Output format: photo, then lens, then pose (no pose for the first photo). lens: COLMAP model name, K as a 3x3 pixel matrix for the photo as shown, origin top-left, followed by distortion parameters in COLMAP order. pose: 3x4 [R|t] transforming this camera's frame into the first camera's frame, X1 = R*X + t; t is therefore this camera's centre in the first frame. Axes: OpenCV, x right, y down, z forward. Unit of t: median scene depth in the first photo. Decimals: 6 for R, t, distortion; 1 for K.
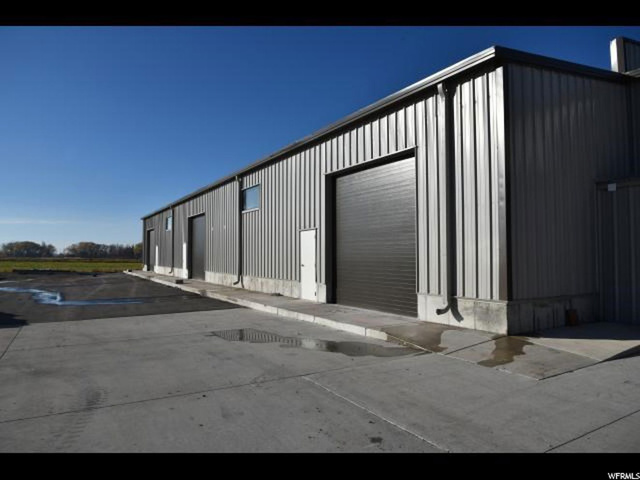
lens RADIAL K [[436.9, 0, 319.8], [0, 436.9, 240.7], [0, 0, 1]] dist [-0.046046, 0.011939]
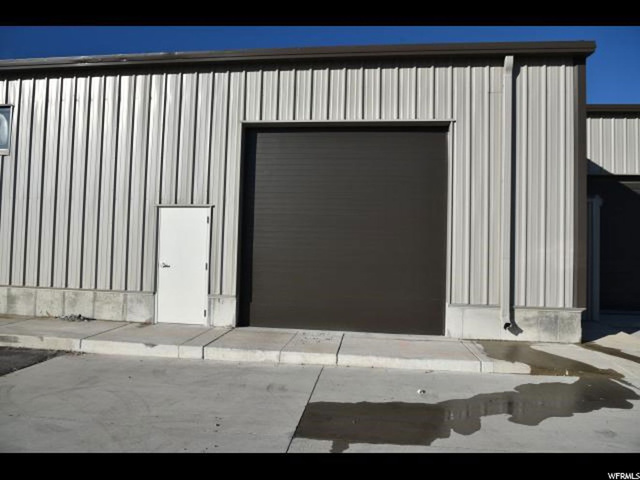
lens RADIAL K [[436.9, 0, 320.0], [0, 436.9, 238.5], [0, 0, 1]] dist [-0.046046, 0.011939]
pose [[0.609152, 0.047552, 0.791627, -0.412961], [-0.056871, 0.998250, -0.016202, 0.019650], [-0.791012, -0.035151, 0.610790, 0.527622]]
